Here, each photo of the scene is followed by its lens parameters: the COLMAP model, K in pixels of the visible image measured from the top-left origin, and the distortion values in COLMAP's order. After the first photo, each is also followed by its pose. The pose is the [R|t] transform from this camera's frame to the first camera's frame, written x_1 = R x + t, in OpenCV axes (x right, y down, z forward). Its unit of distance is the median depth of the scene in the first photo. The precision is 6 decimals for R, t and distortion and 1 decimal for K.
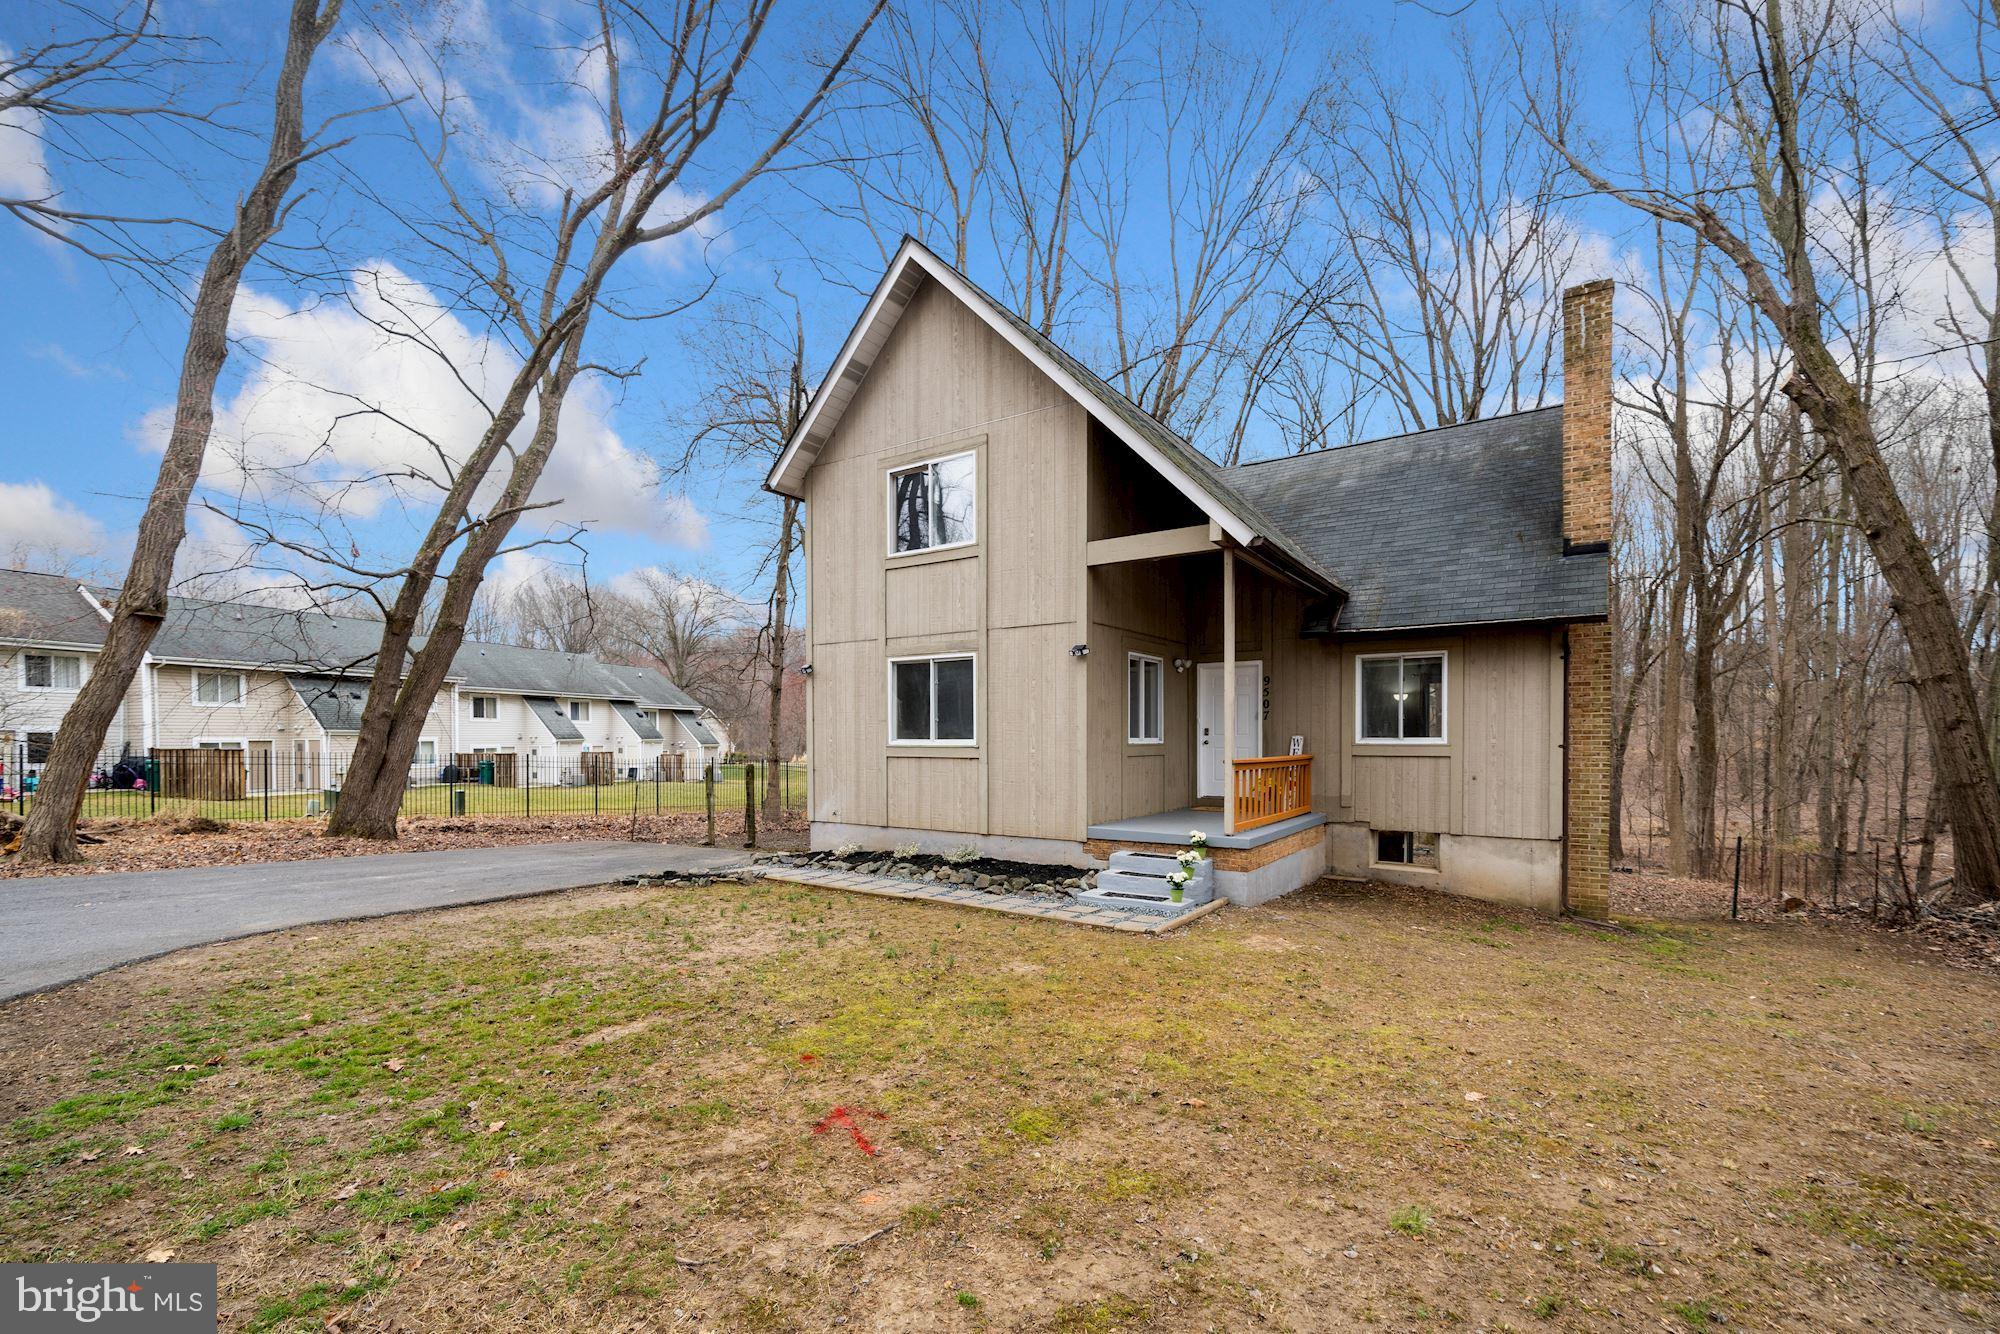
lens RADIAL K [[846.9, 0, 1000.0], [0, 846.9, 744.5], [0, 0, 1]] dist [-0.000210, -0.000002]
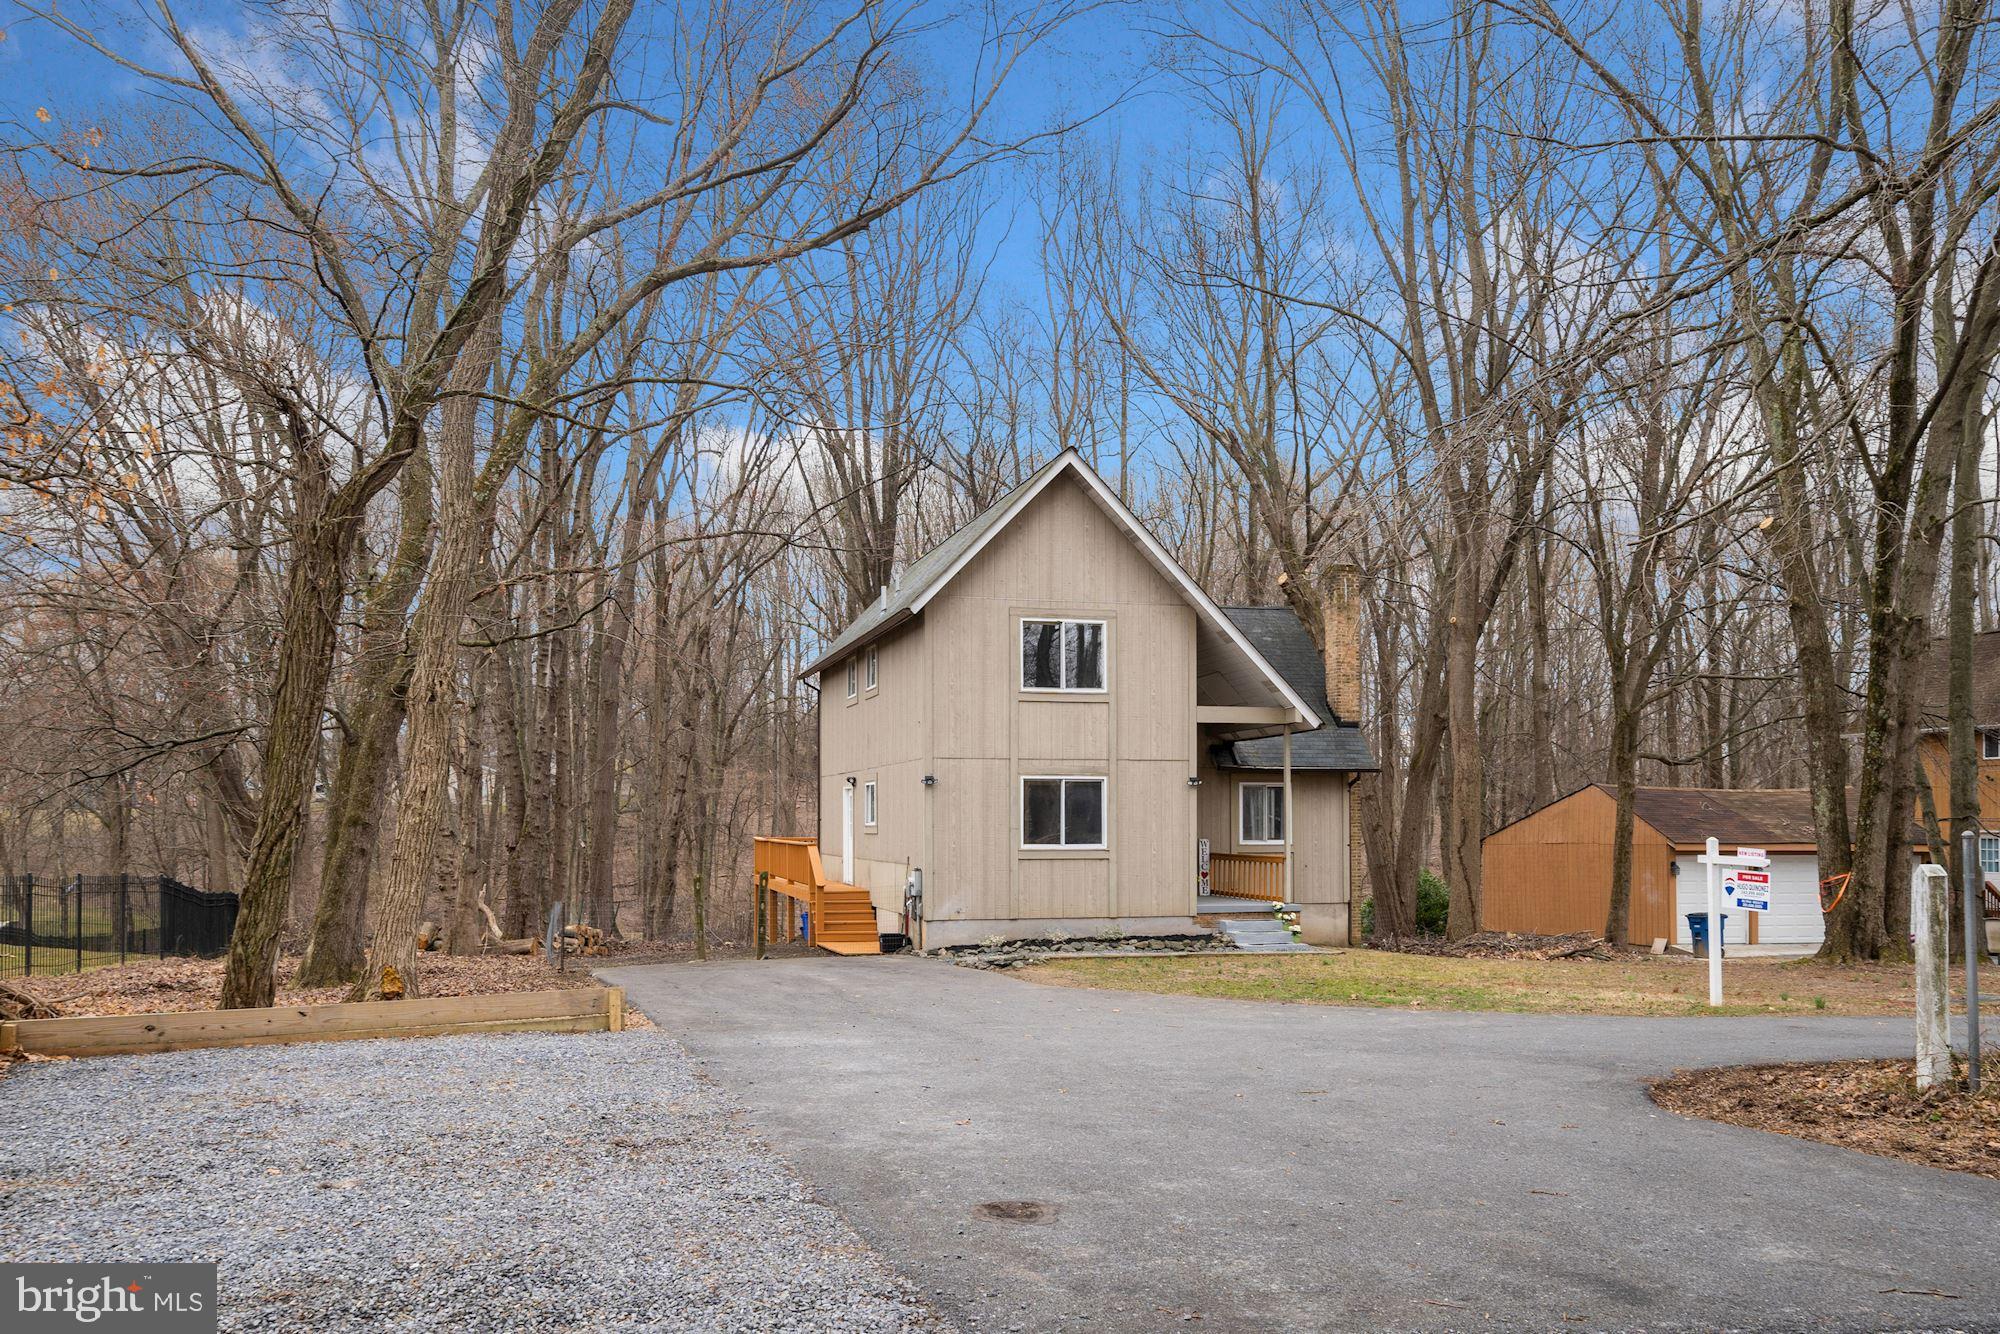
lens RADIAL K [[1490.3, 0, 922.5], [0, 1490.3, 783.5], [0, 0, 1]] dist [-0.001510, 0.001472]
pose [[0.681736, 0.019992, 0.731325, -1.806625], [0.004341, 0.999498, -0.031370, -0.027398], [-0.731585, 0.024560, 0.681307, -0.328800]]
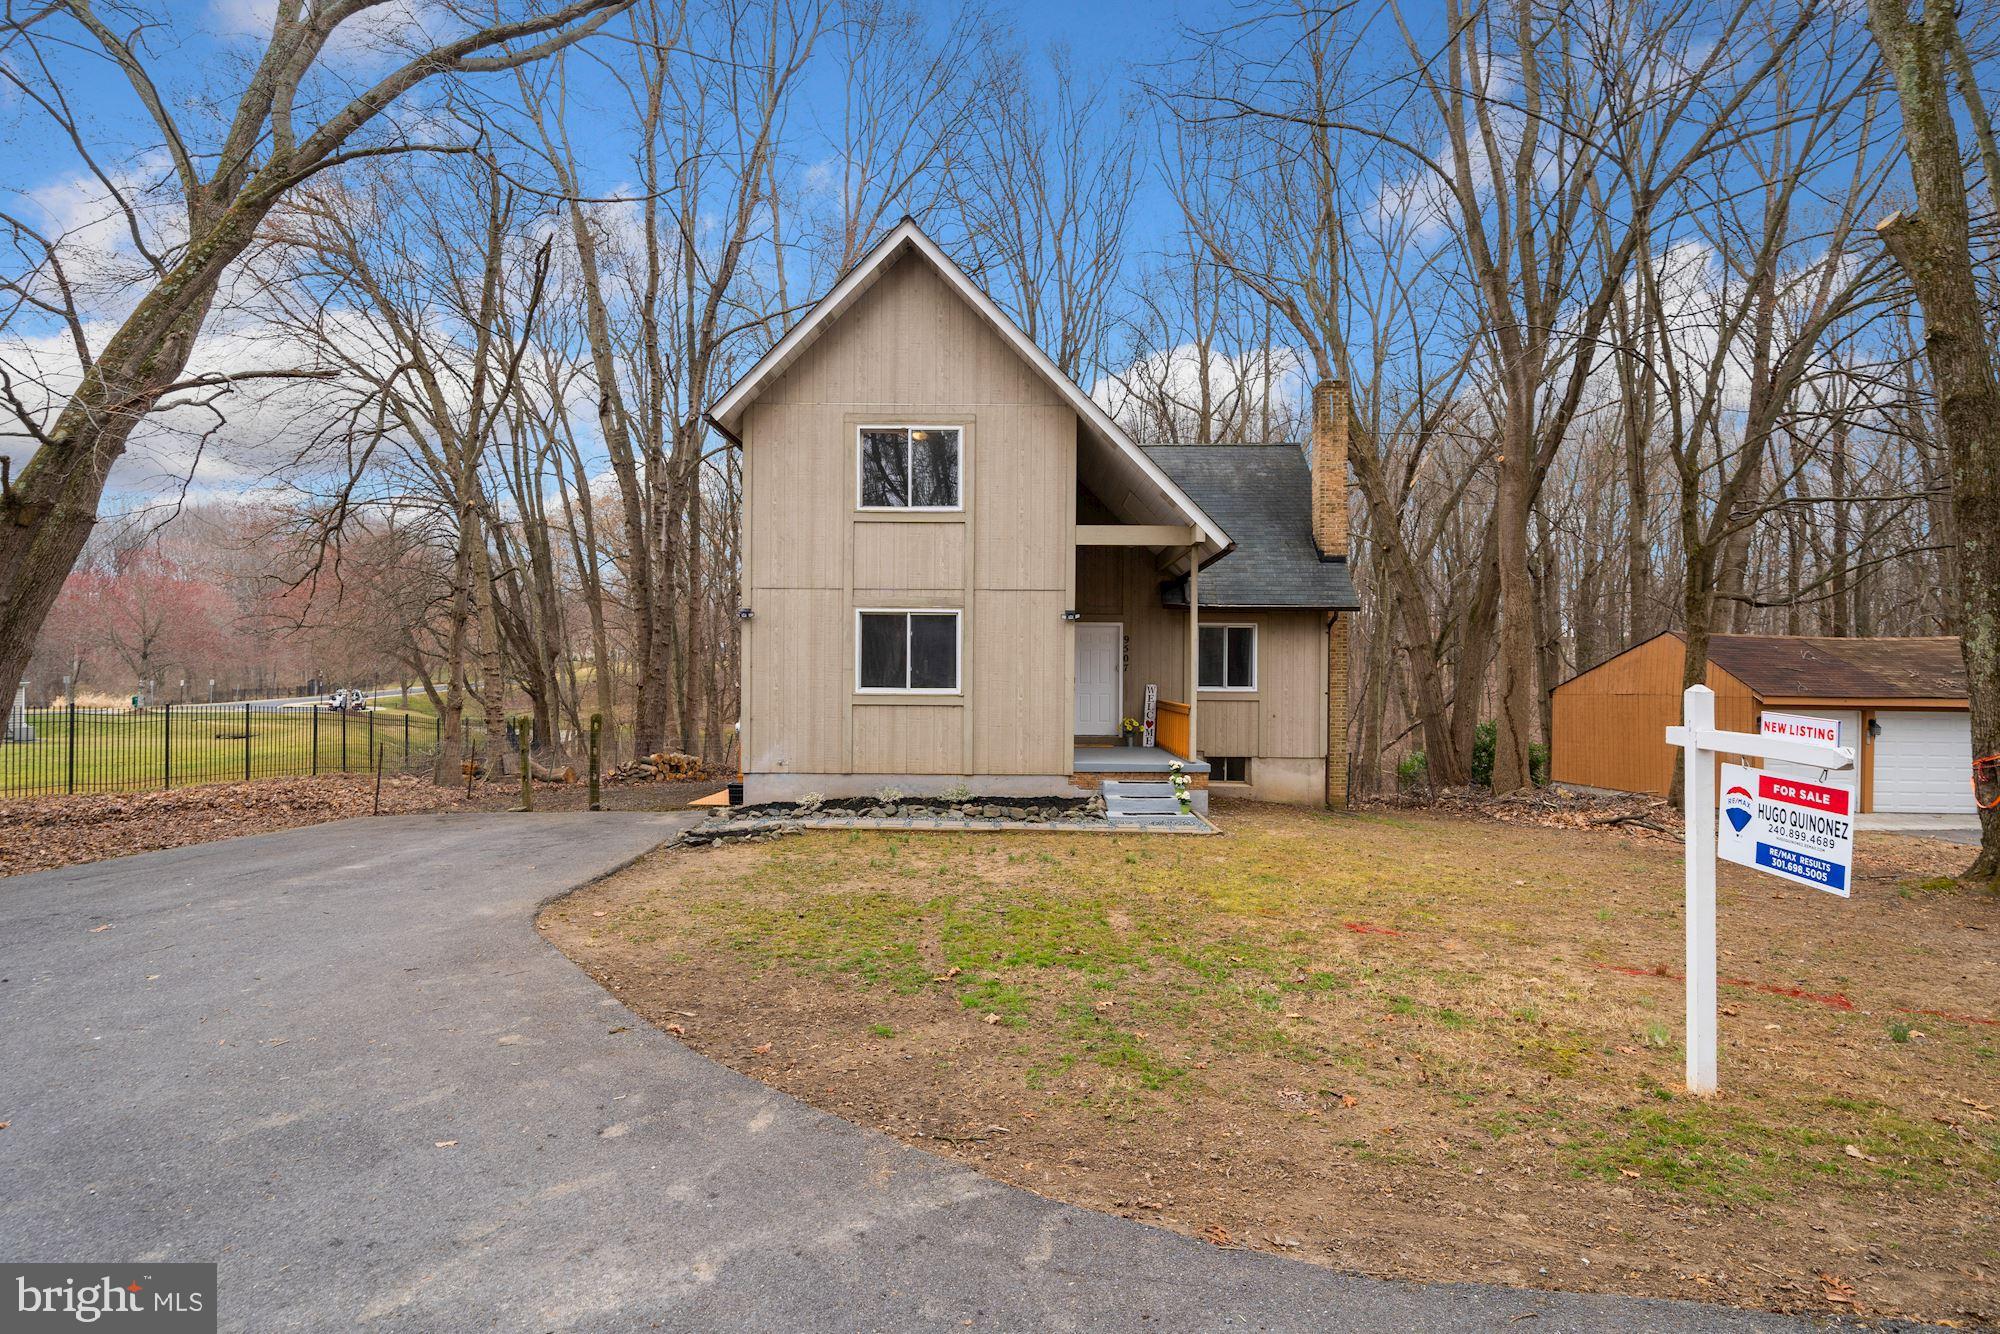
lens RADIAL K [[958.4, 0, 1000.0], [0, 958.4, 667.0], [0, 0, 1]] dist [-0.000649, -0.000394]
pose [[0.834614, 0.011312, 0.550720, -0.644714], [-0.005376, 0.999909, -0.012391, -0.018148], [-0.550810, 0.007381, 0.834598, -0.063838]]
